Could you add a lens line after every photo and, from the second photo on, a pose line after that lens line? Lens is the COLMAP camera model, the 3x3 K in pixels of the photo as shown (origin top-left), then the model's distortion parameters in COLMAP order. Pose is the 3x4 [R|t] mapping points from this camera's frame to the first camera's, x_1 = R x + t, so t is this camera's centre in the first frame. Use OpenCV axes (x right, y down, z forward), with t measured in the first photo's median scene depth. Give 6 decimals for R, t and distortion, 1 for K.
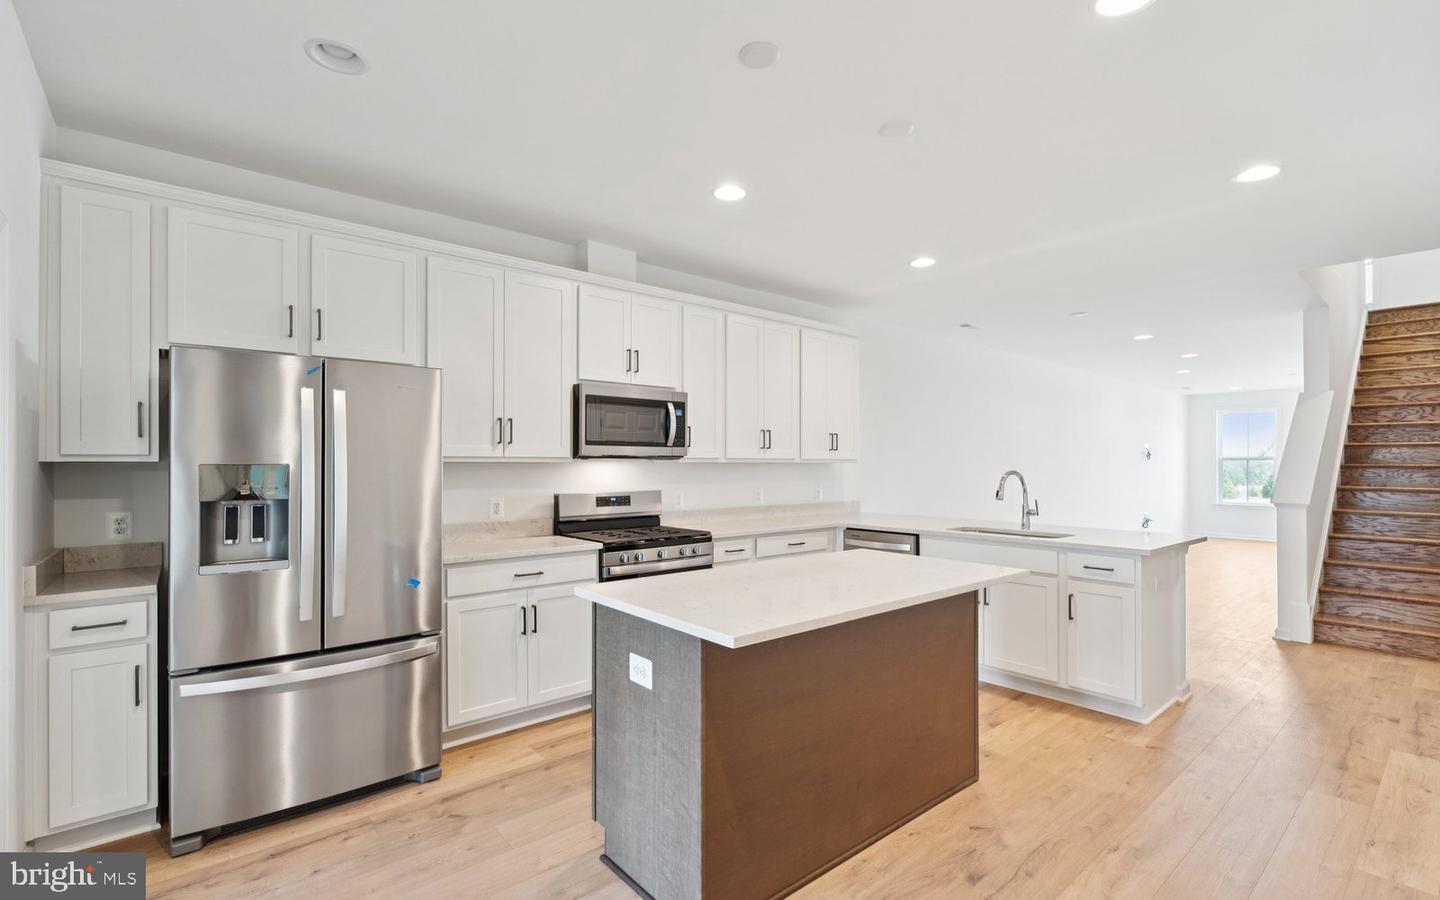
lens RADIAL K [[642.0, 0, 718.2], [0, 642.0, 459.3], [0, 0, 1]] dist [-0.000586, 0.000287]
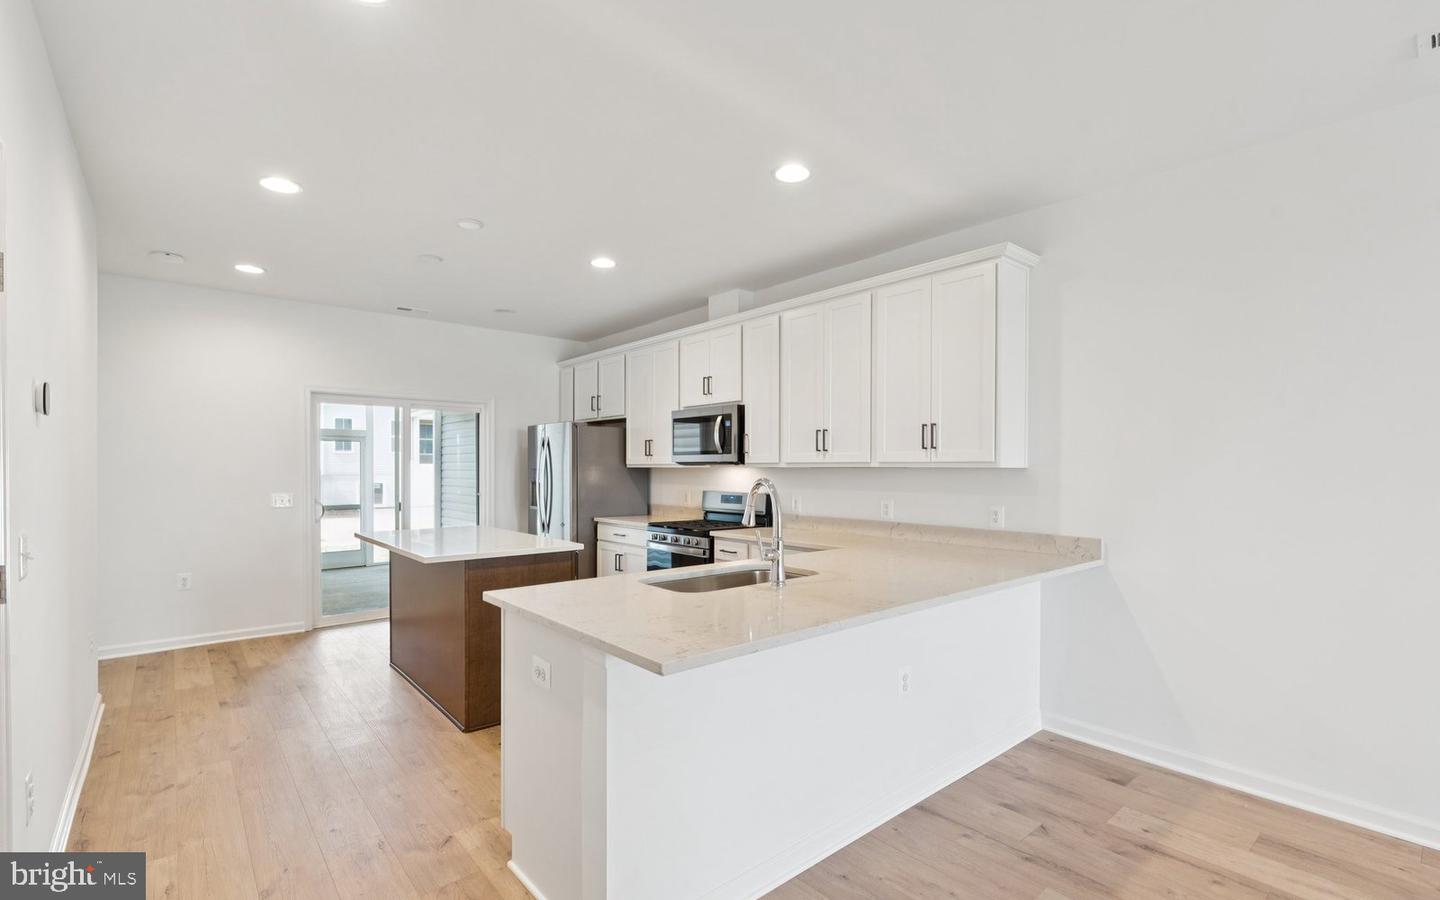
lens RADIAL K [[660.9, 0, 743.2], [0, 660.9, 467.1], [0, 0, 1]] dist [0.002490, 0.000222]
pose [[0.027365, -0.002585, -0.999622, 1.253530], [0.005866, 0.999980, -0.002425, 0.008668], [0.999608, -0.005797, 0.027379, 1.133975]]
